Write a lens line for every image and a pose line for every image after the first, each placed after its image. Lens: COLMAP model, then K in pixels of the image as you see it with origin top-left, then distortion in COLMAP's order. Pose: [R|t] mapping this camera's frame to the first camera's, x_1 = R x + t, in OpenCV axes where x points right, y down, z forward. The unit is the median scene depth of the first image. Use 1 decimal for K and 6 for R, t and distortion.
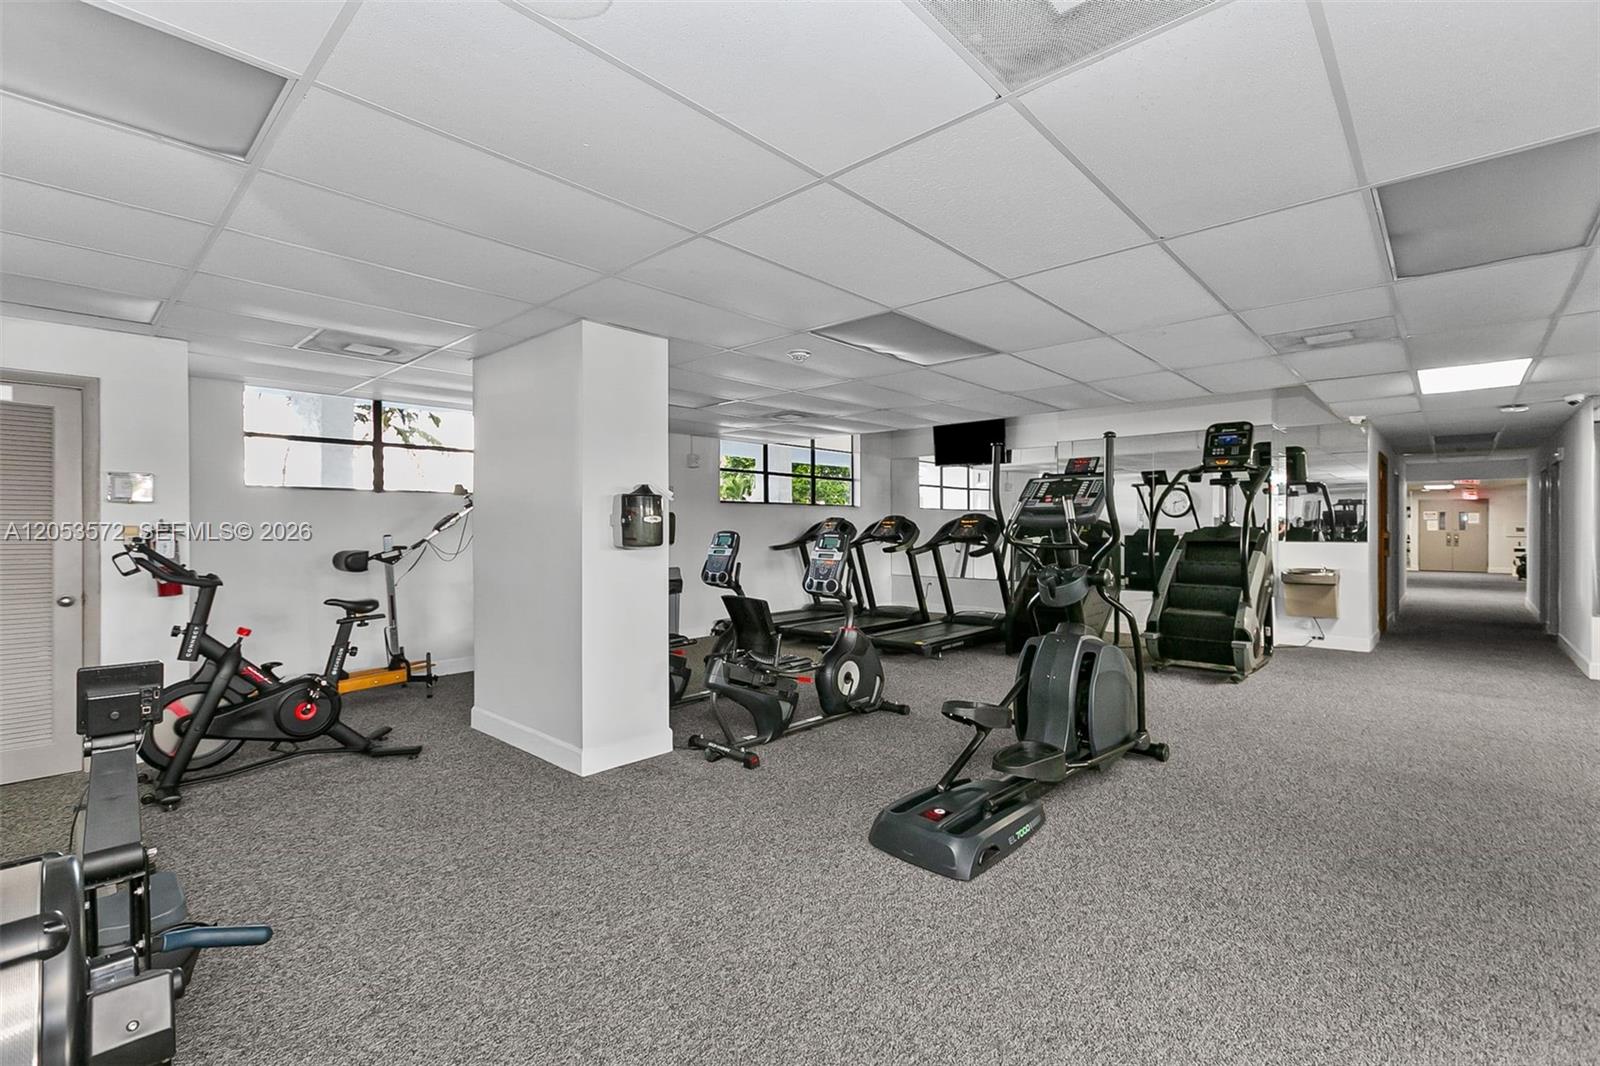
lens RADIAL K [[714.5, 0, 804.3], [0, 714.5, 519.8], [0, 0, 1]] dist [0.005307, -0.002258]
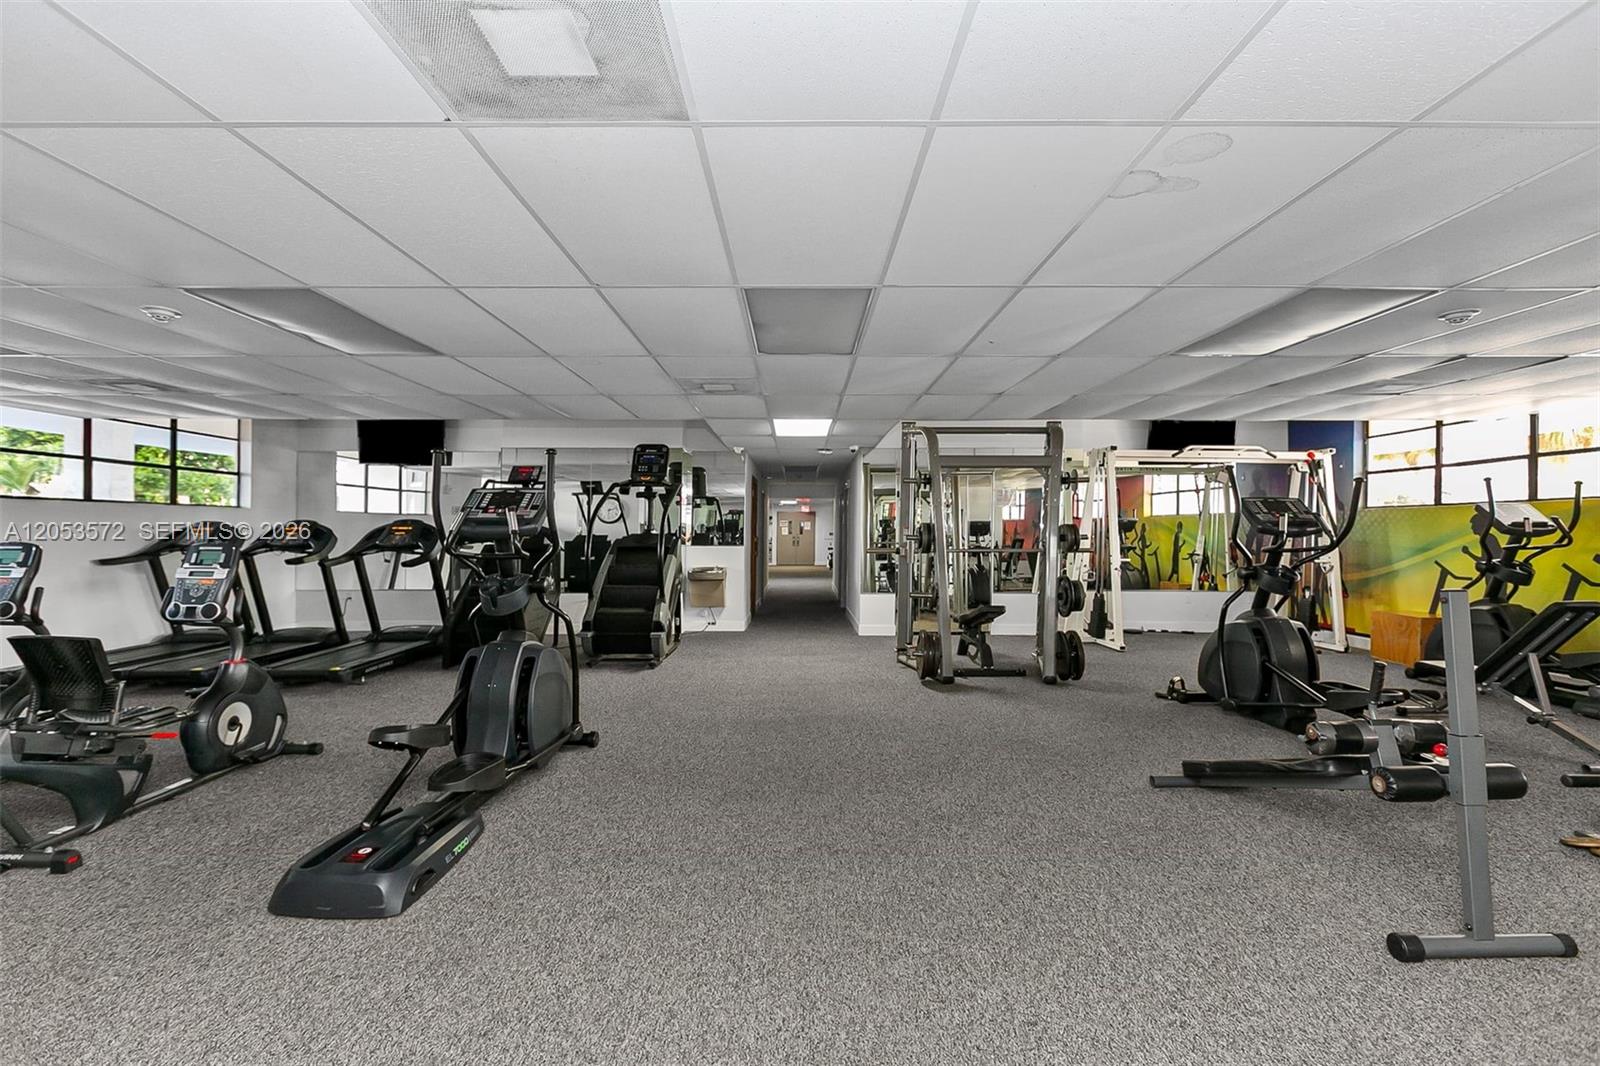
lens RADIAL K [[714.5, 0, 792.3], [0, 714.5, 512.8], [0, 0, 1]] dist [0.005307, -0.002258]
pose [[0.745902, 0.017711, 0.665820, -0.011816], [-0.006975, 0.999799, -0.018781, -0.006848], [-0.666019, 0.009364, 0.745876, -0.029812]]
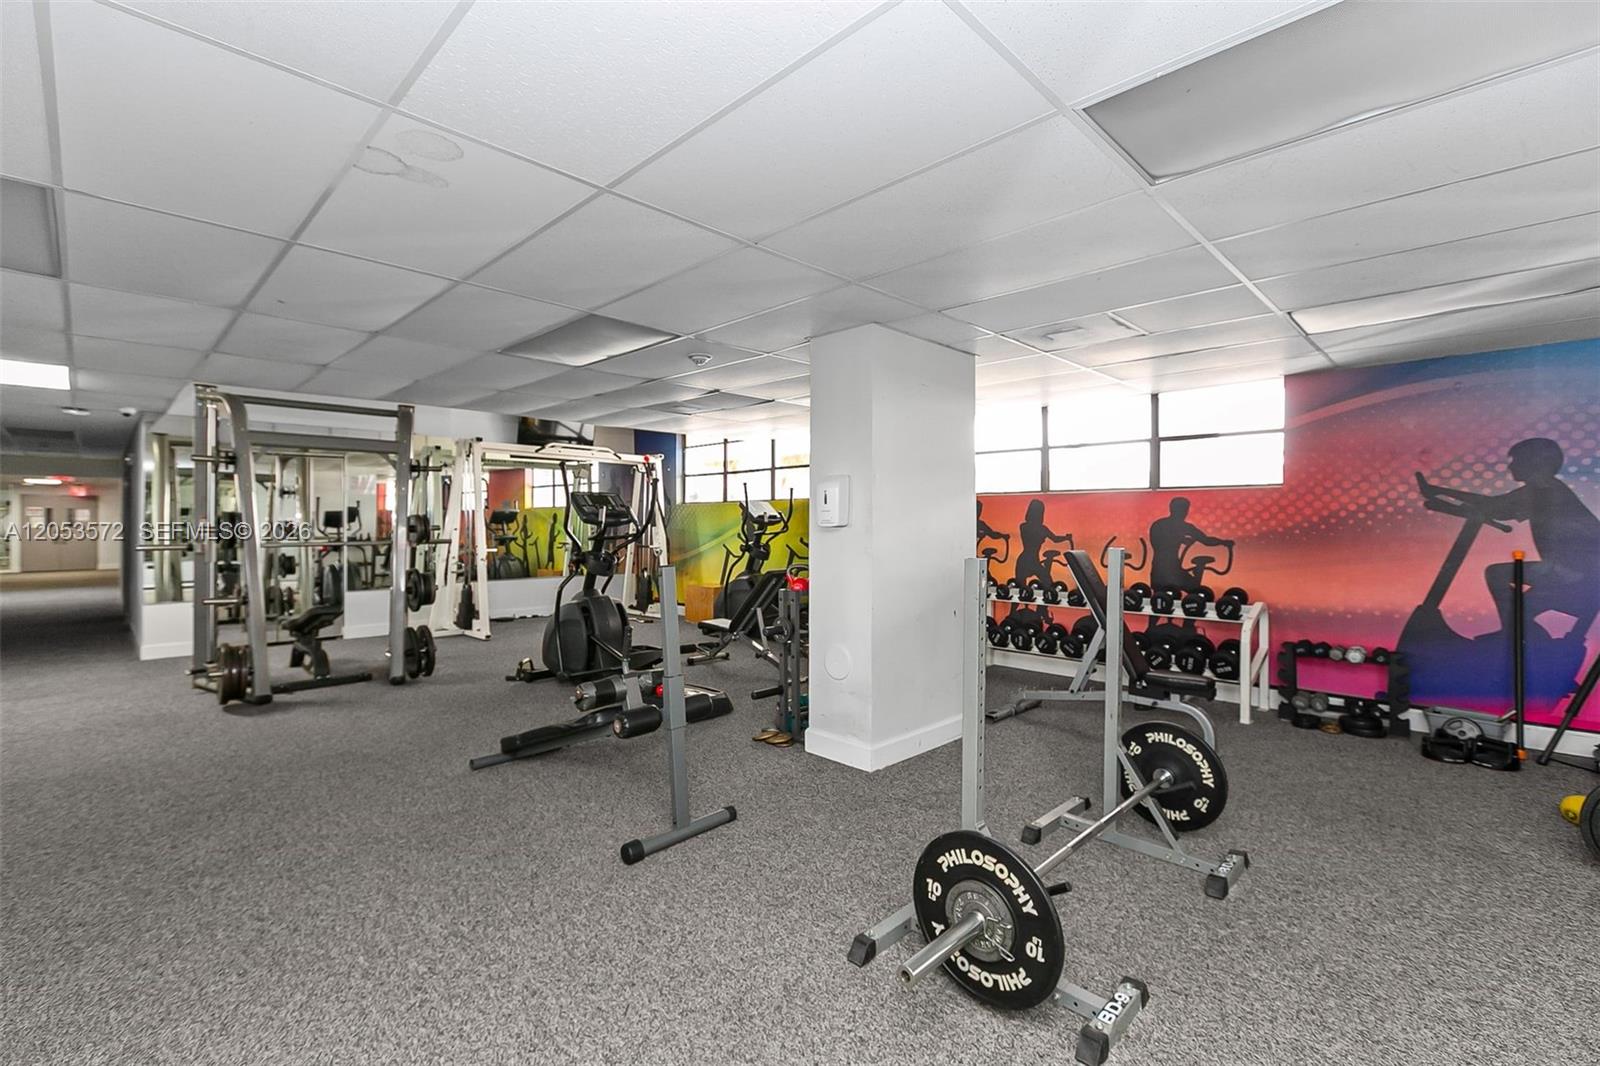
lens RADIAL K [[714.5, 0, 786.7], [0, 714.5, 510.4], [0, 0, 1]] dist [0.005307, -0.002258]
pose [[0.052863, 0.016903, 0.998459, 0.021450], [-0.008986, 0.999824, -0.016450, -0.006213], [-0.998561, -0.008103, 0.053006, -0.102571]]
